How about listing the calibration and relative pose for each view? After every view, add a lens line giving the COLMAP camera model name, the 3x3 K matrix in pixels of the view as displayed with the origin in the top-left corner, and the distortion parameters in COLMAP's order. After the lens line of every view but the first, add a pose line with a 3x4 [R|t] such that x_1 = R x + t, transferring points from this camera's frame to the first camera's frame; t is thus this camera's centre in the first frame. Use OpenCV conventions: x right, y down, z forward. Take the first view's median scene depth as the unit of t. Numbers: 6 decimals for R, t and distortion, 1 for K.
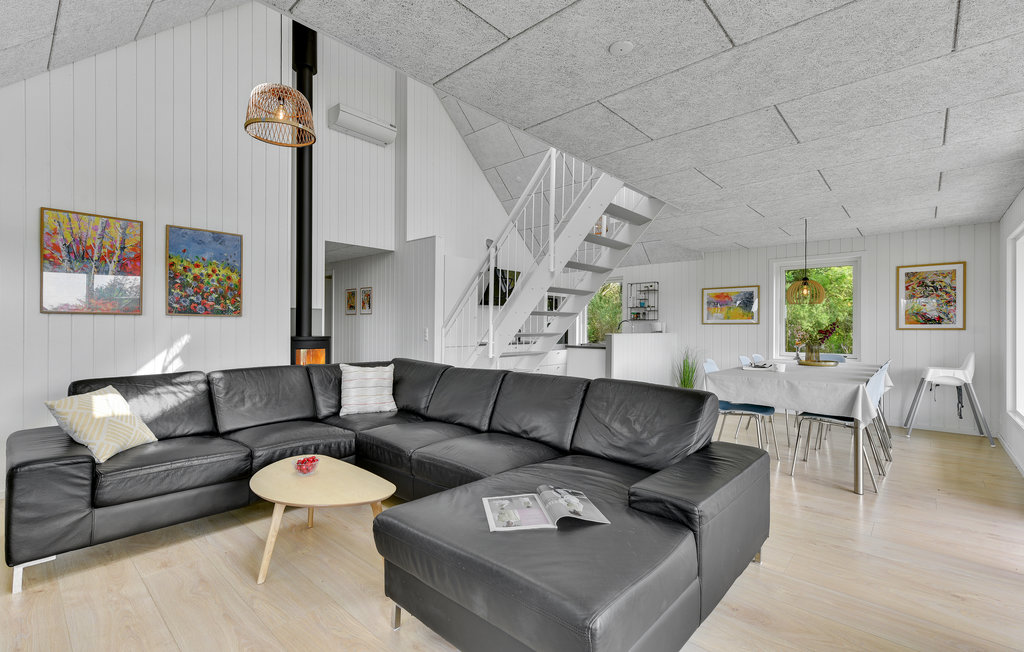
lens RADIAL K [[463.3, 0, 512.0], [0, 463.3, 326.0], [0, 0, 1]] dist [0.011393, 0.000144]
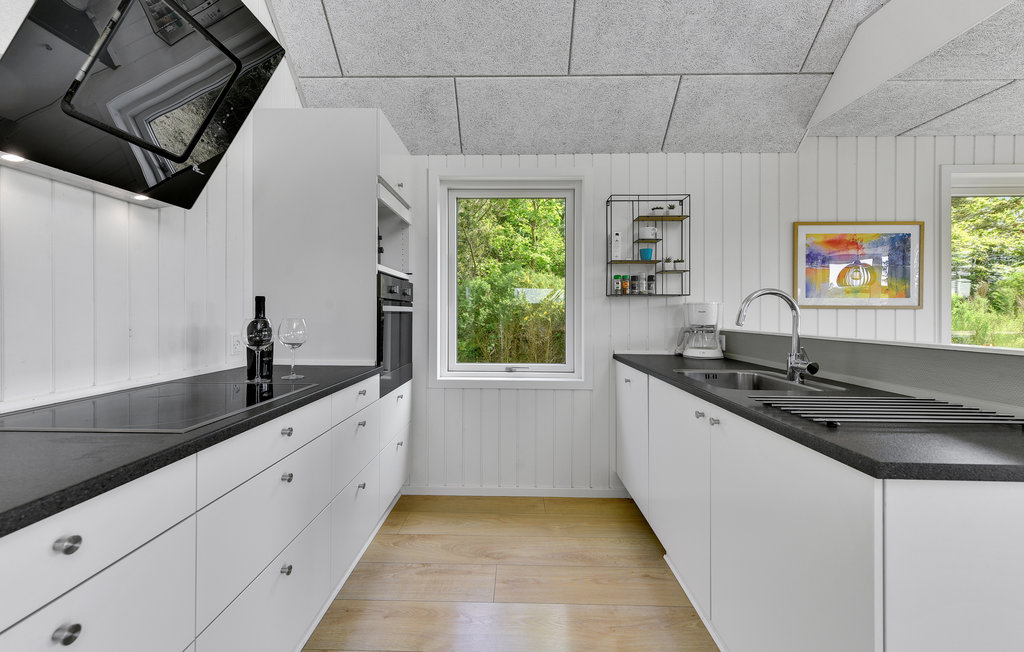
lens RADIAL K [[435.0, 0, 512.0], [0, 435.0, 326.0], [0, 0, 1]] dist [0.000312, 0.000064]
pose [[0.757508, -0.011949, 0.652717, -0.045722], [-0.004709, 0.999706, 0.023767, 0.005567], [-0.652809, -0.021077, 0.757229, 1.152051]]
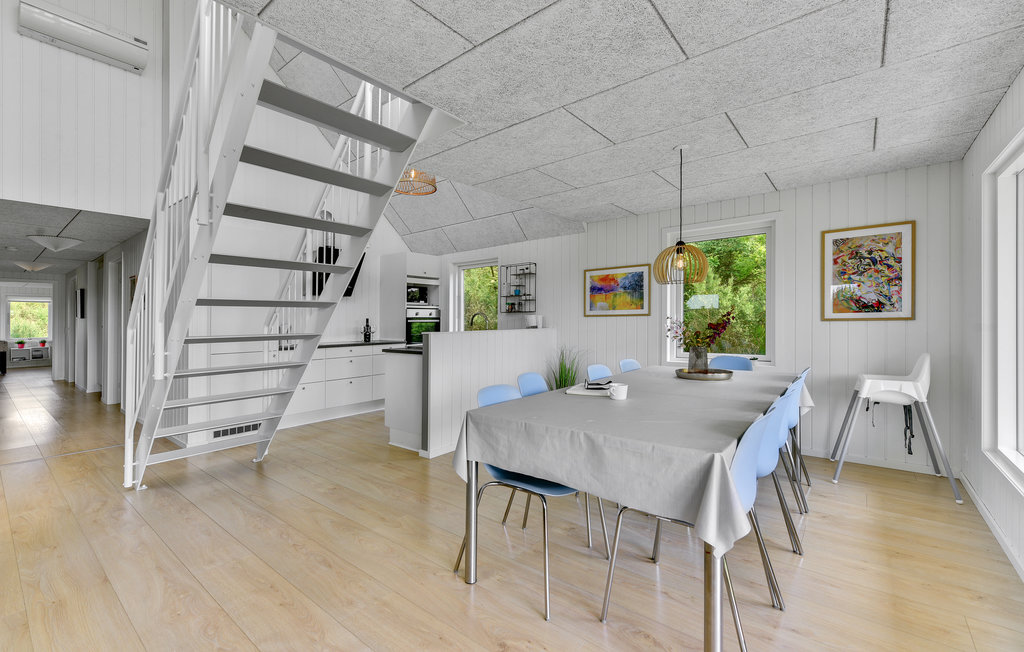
lens RADIAL K [[438.8, 0, 512.0], [0, 438.8, 326.0], [0, 0, 1]] dist [0.002065, 0.000316]
pose [[0.998539, -0.014755, 0.051989, 0.333750], [0.013996, 0.999791, 0.014930, -0.000875], [-0.052198, -0.014180, 0.998536, 0.374705]]
